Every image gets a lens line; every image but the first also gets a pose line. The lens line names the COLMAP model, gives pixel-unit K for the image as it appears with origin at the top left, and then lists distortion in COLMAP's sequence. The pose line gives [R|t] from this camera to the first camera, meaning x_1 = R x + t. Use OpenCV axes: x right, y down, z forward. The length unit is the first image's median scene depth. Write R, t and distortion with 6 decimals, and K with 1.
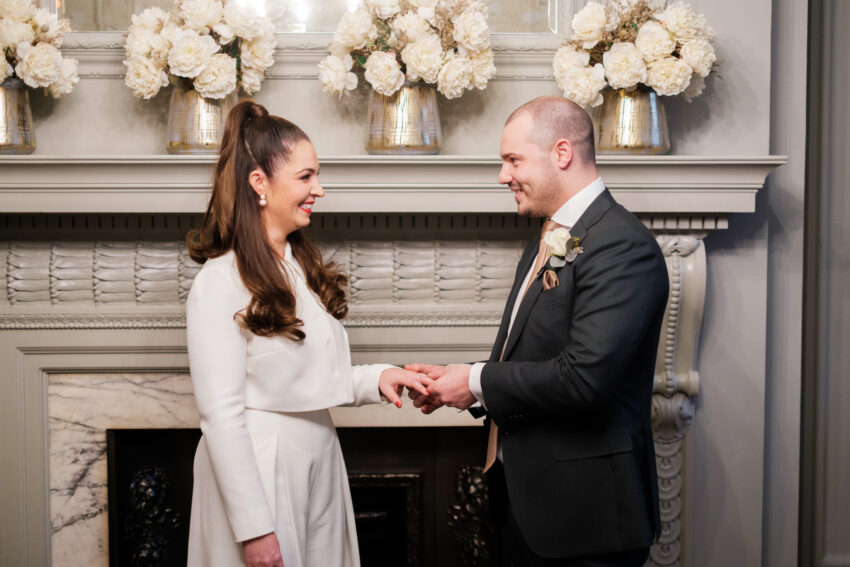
lens RADIAL K [[1509.3, 0, 456.5], [0, 1509.3, 285.3], [0, 0, 1]] dist [0.004137, -0.041199]
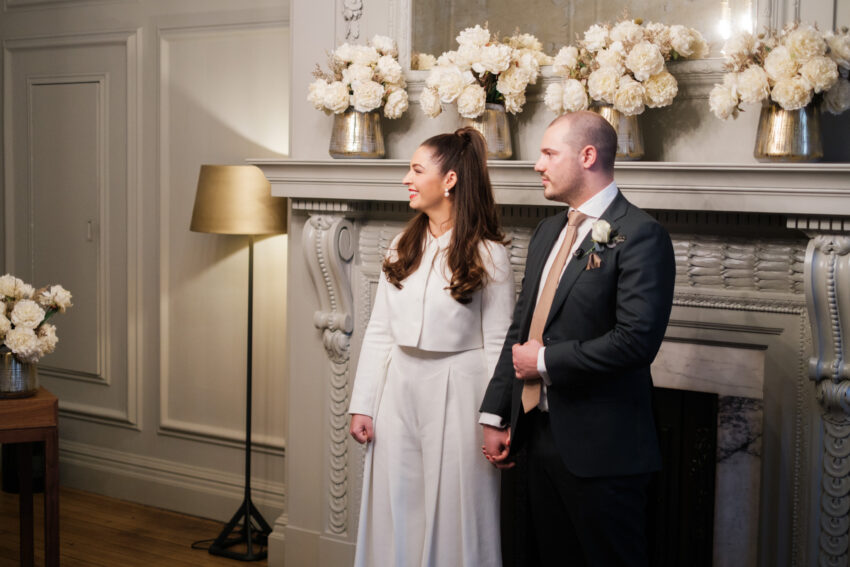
lens RADIAL K [[1413.6, 0, 421.2], [0, 1413.6, 269.6], [0, 0, 1]] dist [-0.038586, 0.089383]
pose [[0.761019, 0.055920, -0.646316, 0.588684], [-0.062930, 0.997943, 0.012244, -0.001838], [0.645671, 0.031355, 0.762972, 0.018223]]
